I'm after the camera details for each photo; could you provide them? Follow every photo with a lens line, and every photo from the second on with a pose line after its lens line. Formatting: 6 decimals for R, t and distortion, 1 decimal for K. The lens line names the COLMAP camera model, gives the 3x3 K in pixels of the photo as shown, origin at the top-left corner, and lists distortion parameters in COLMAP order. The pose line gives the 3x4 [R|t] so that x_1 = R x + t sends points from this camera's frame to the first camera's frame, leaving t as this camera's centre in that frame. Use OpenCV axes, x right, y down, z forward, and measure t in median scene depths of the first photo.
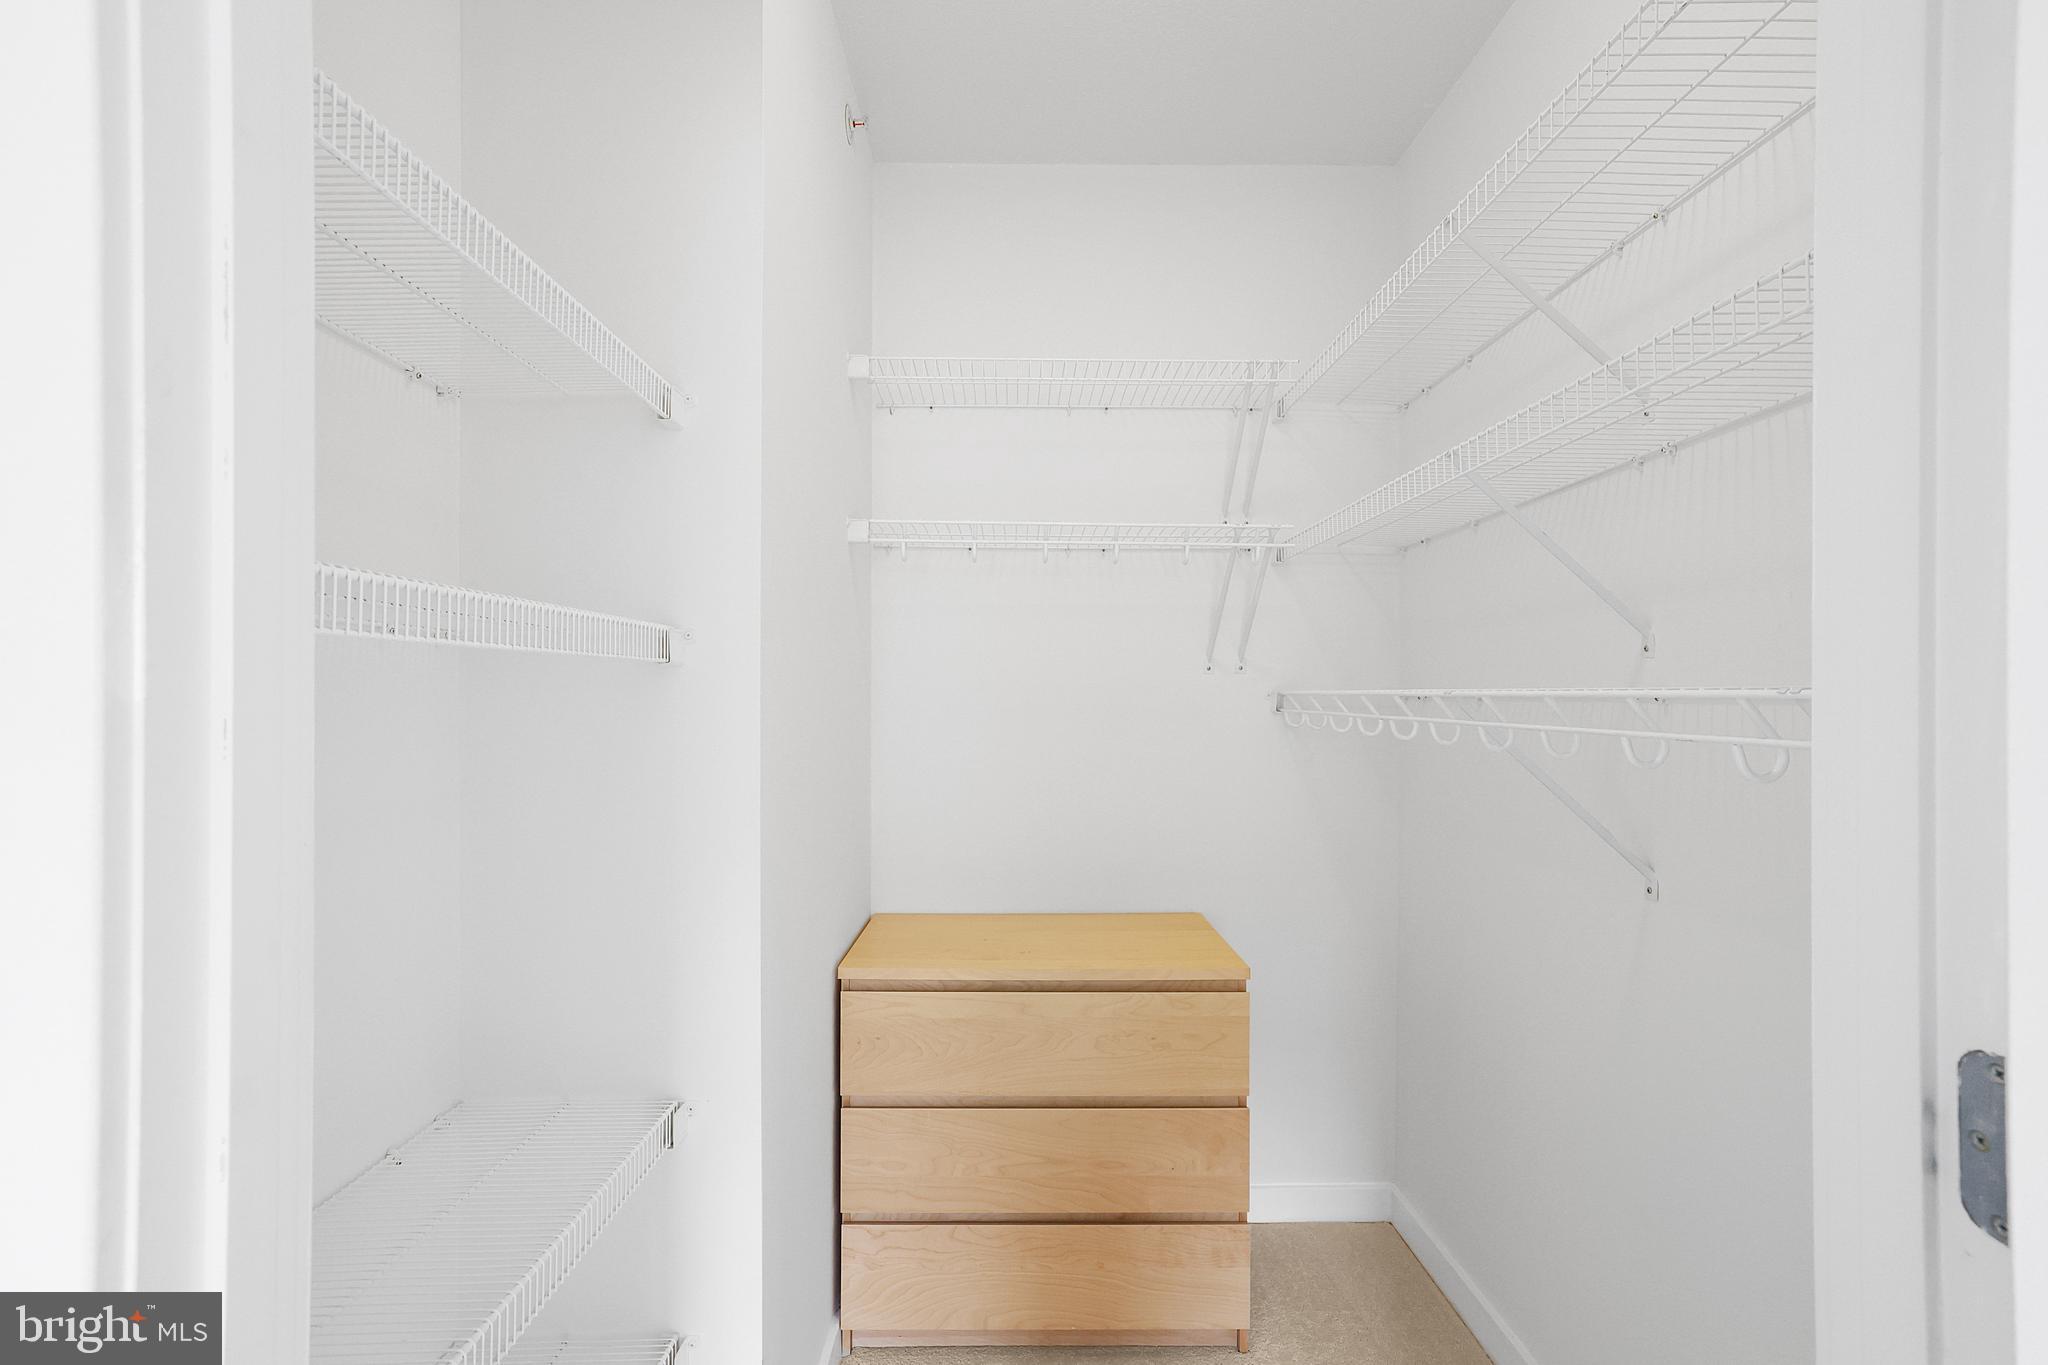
lens RADIAL K [[912.1, 0, 1030.7], [0, 912.1, 668.5], [0, 0, 1]] dist [-0.048774, 0.017573]
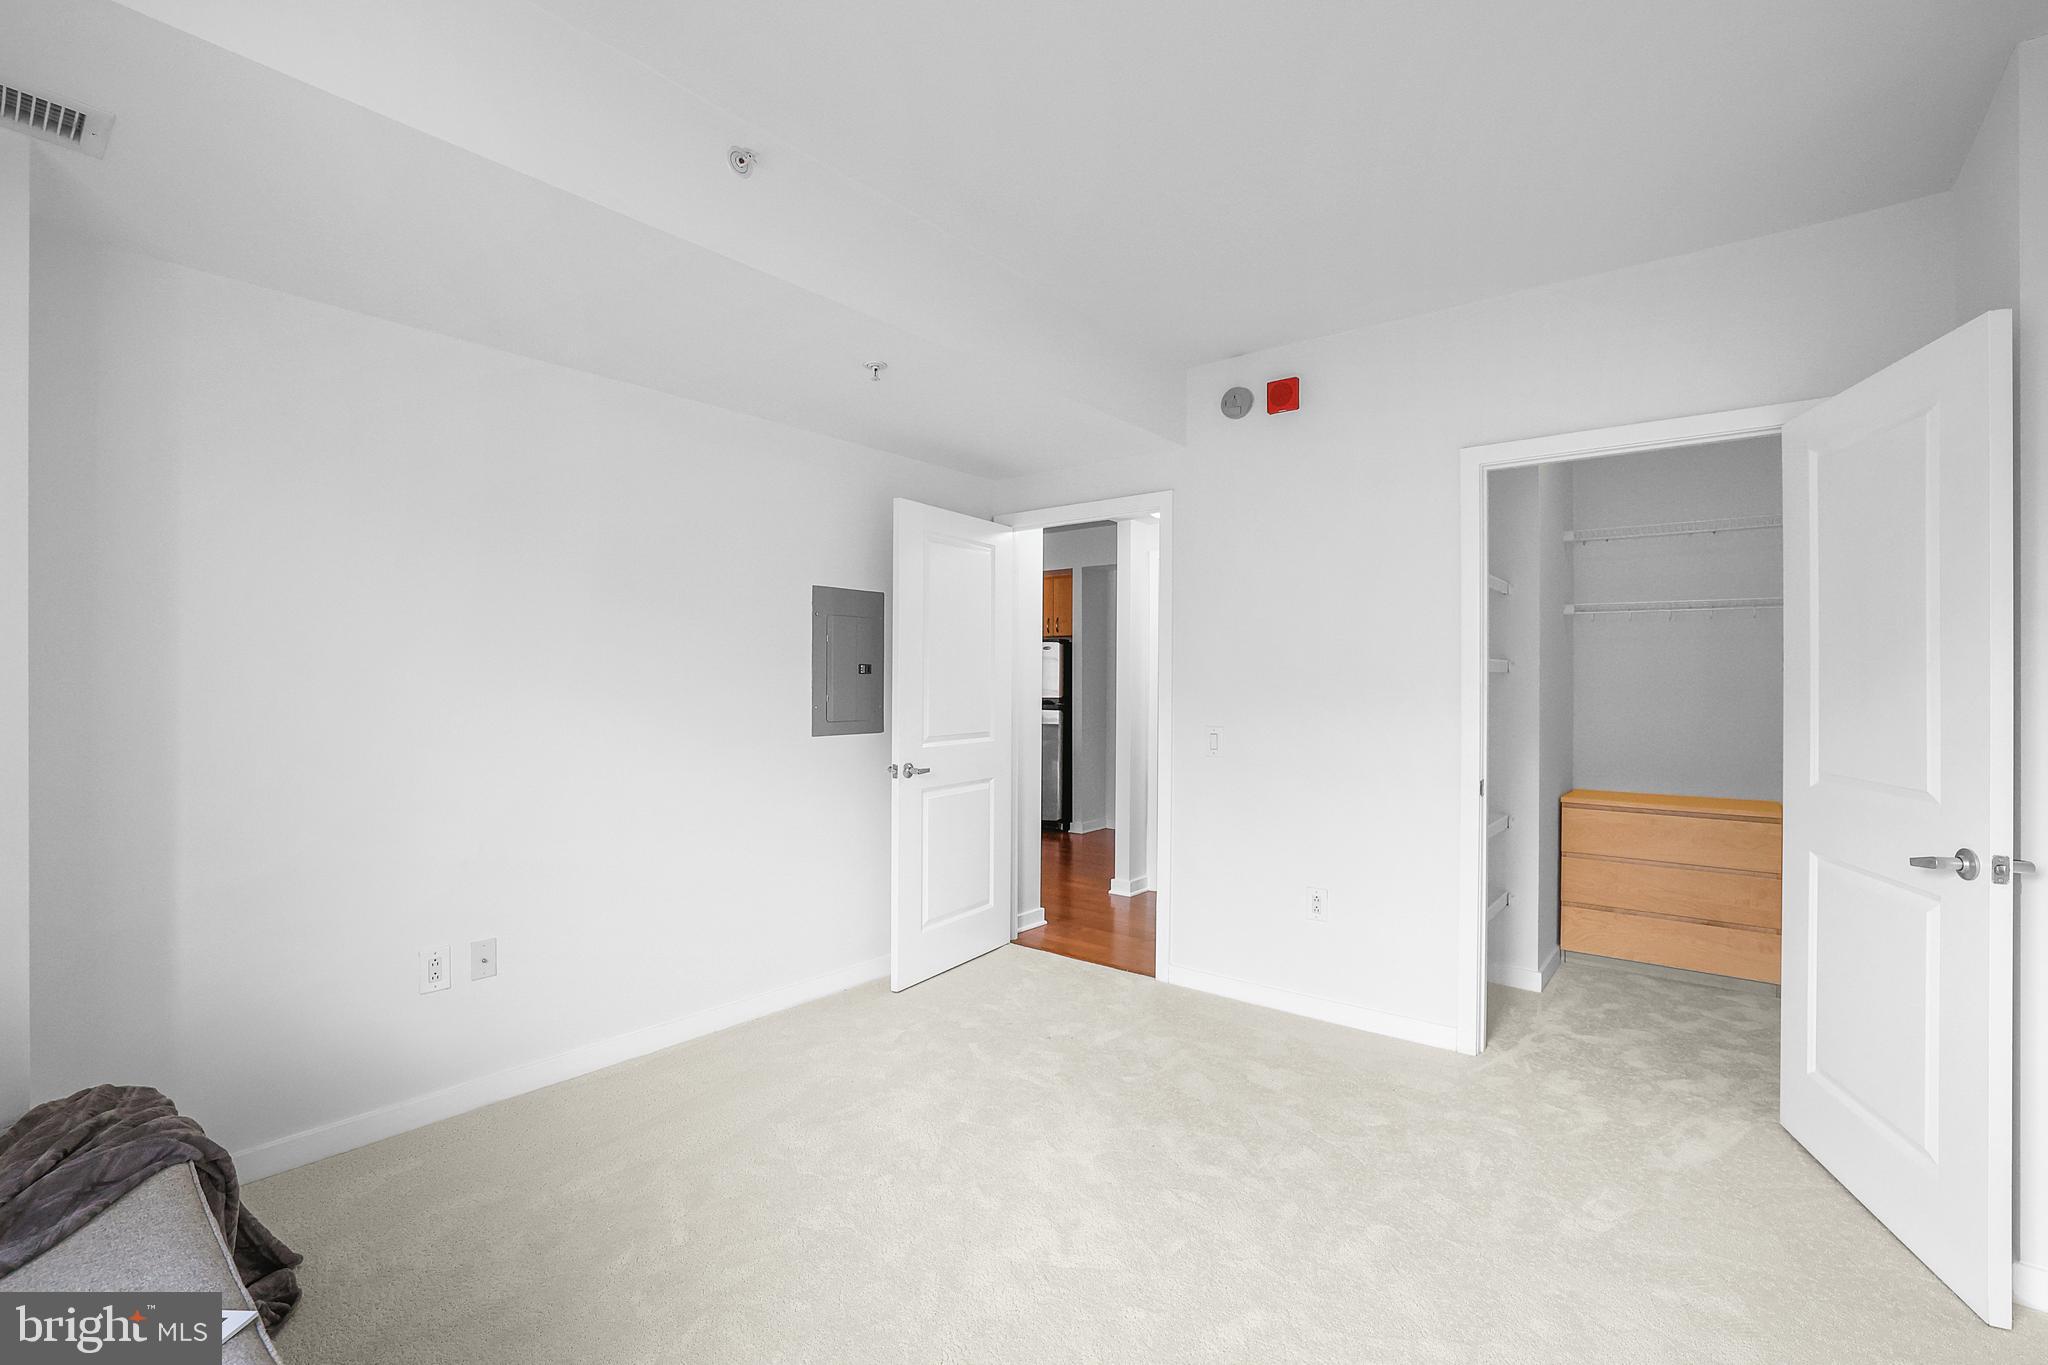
lens RADIAL K [[912.1, 0, 1030.7], [0, 912.1, 668.5], [0, 0, 1]] dist [-0.048774, 0.017573]
pose [[0.751293, -0.007078, -0.659931, 0.295363], [0.007095, 0.999971, -0.002648, -0.003907], [0.659931, -0.002693, 0.751321, -1.656609]]
